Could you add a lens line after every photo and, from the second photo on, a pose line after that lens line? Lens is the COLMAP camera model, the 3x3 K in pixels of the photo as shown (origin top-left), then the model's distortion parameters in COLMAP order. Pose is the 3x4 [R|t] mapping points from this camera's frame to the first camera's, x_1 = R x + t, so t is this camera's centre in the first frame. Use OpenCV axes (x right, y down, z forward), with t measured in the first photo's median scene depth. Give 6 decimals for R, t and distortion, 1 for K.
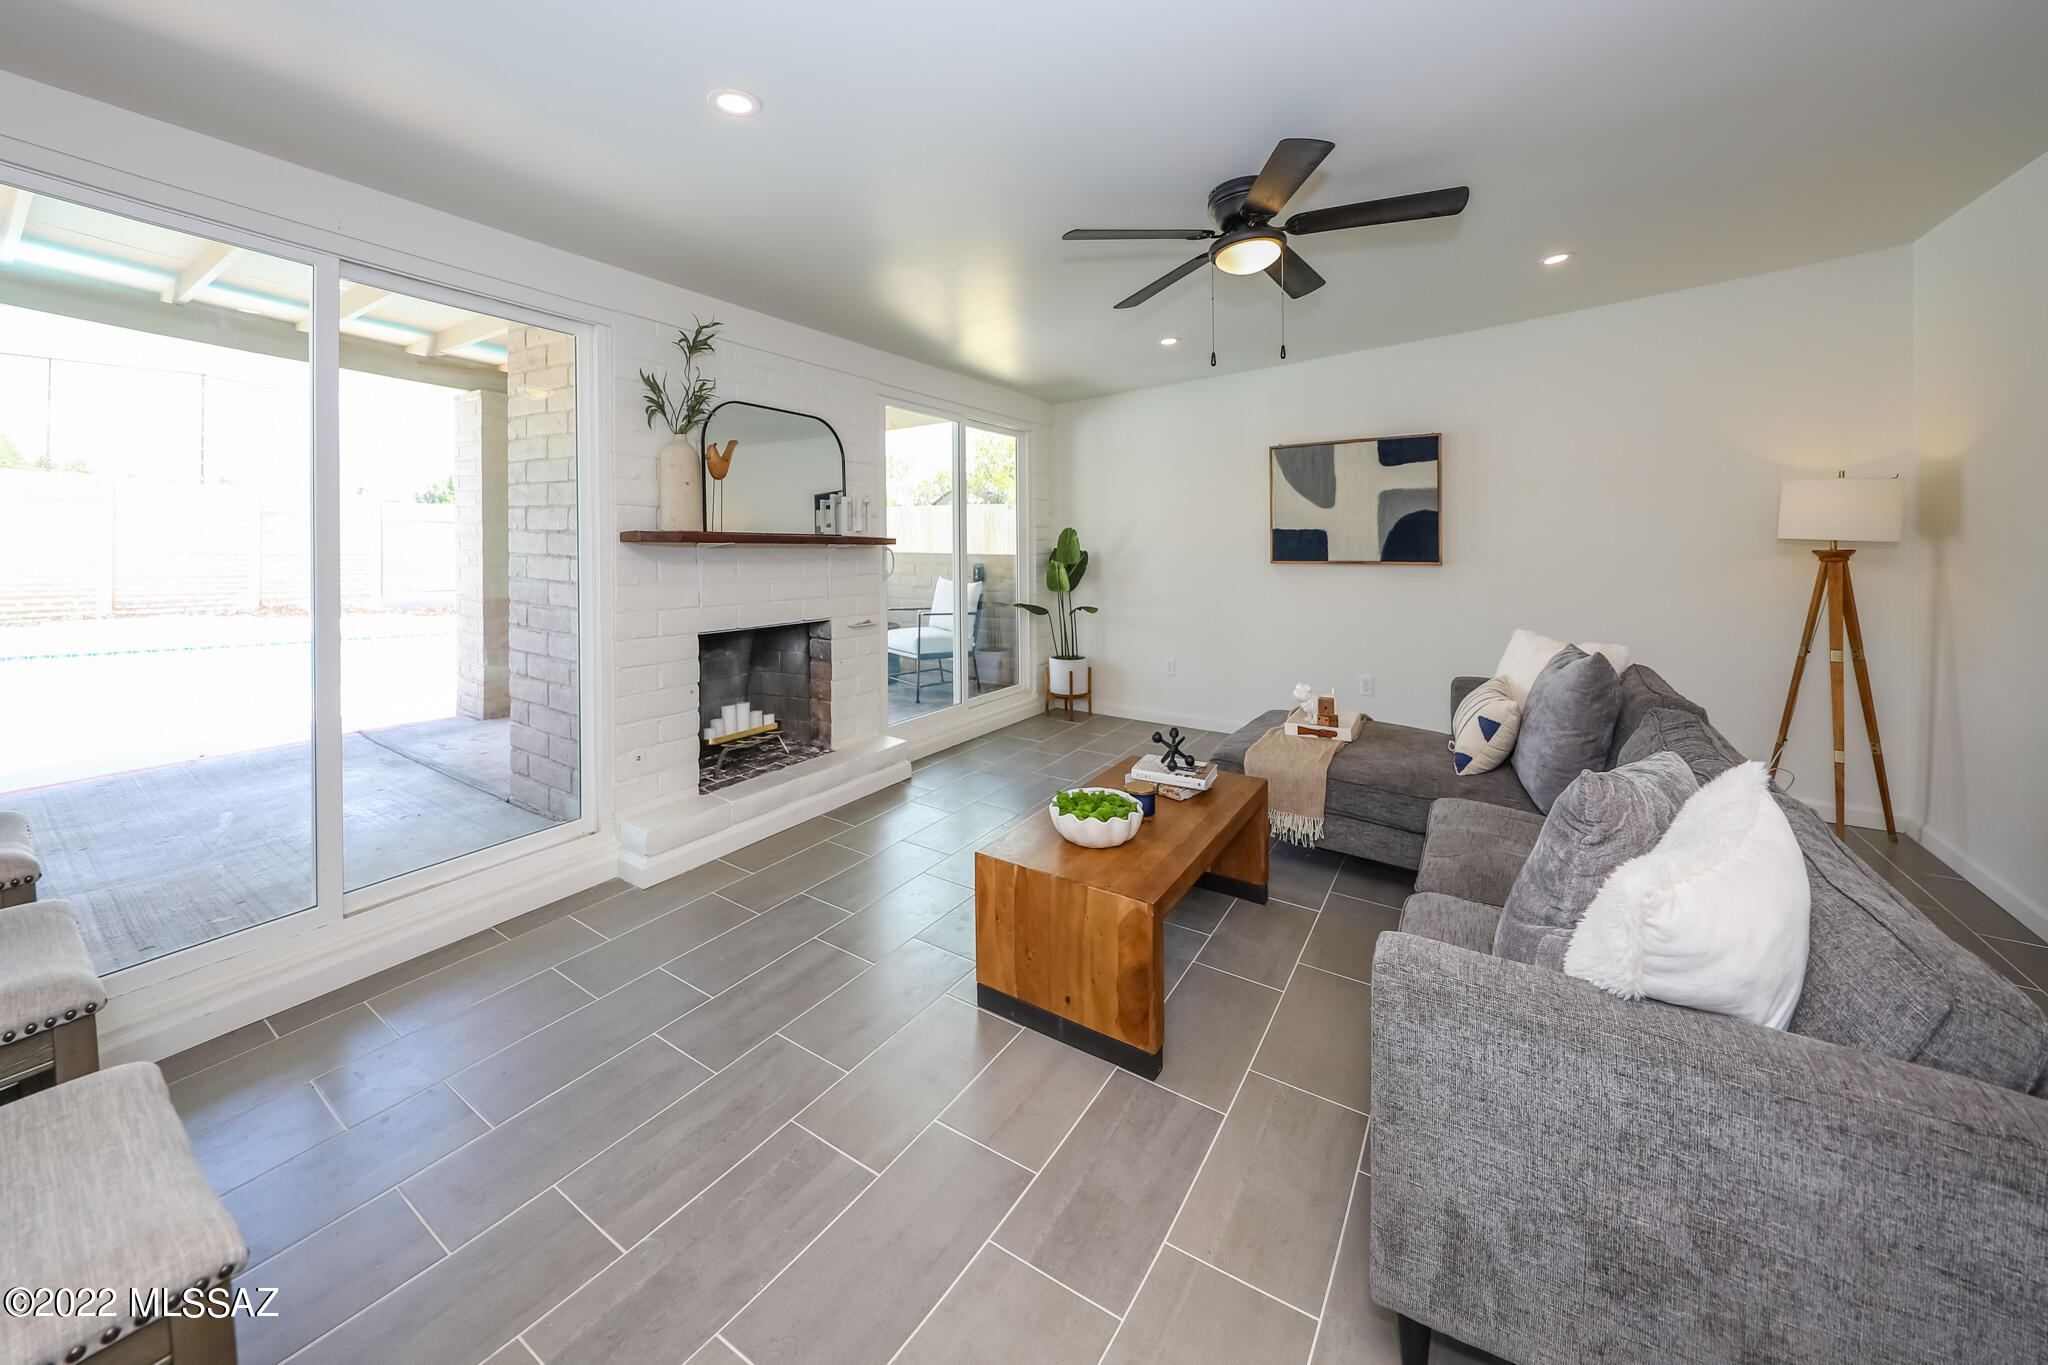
lens RADIAL K [[740.2, 0, 1055.1], [0, 740.2, 551.5], [0, 0, 1]] dist [0.020782, -0.000669]
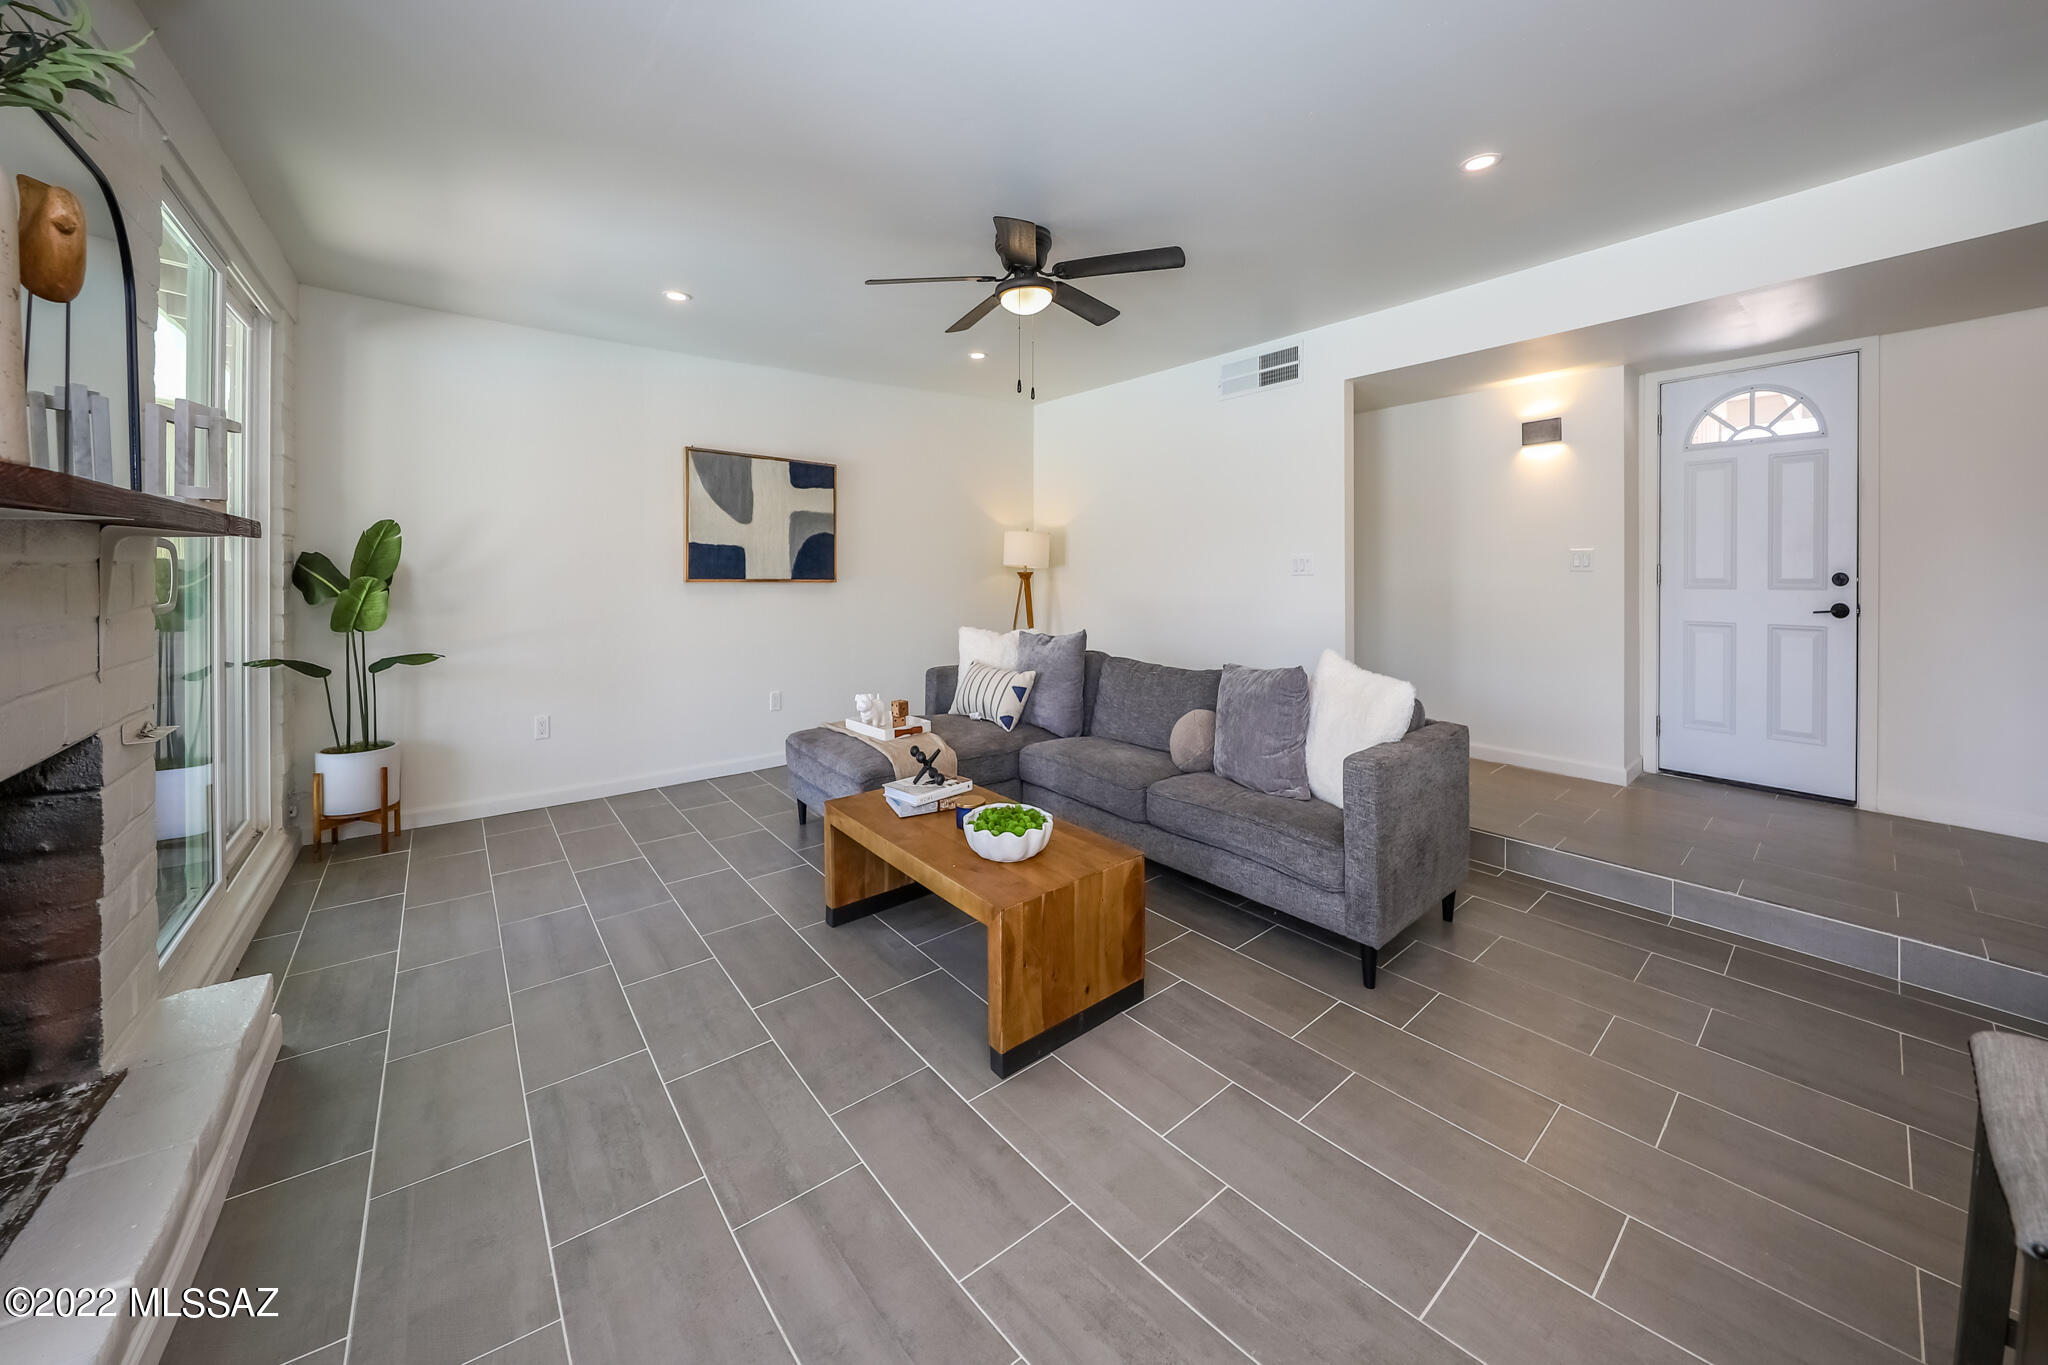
lens RADIAL K [[740.2, 0, 1069.9], [0, 740.2, 570.6], [0, 0, 1]] dist [0.020782, -0.000669]
pose [[0.306524, 0.009913, 0.951811, -0.433397], [0.008647, 0.999876, -0.013198, 0.019201], [-0.951824, 0.012276, 0.306401, 0.316000]]
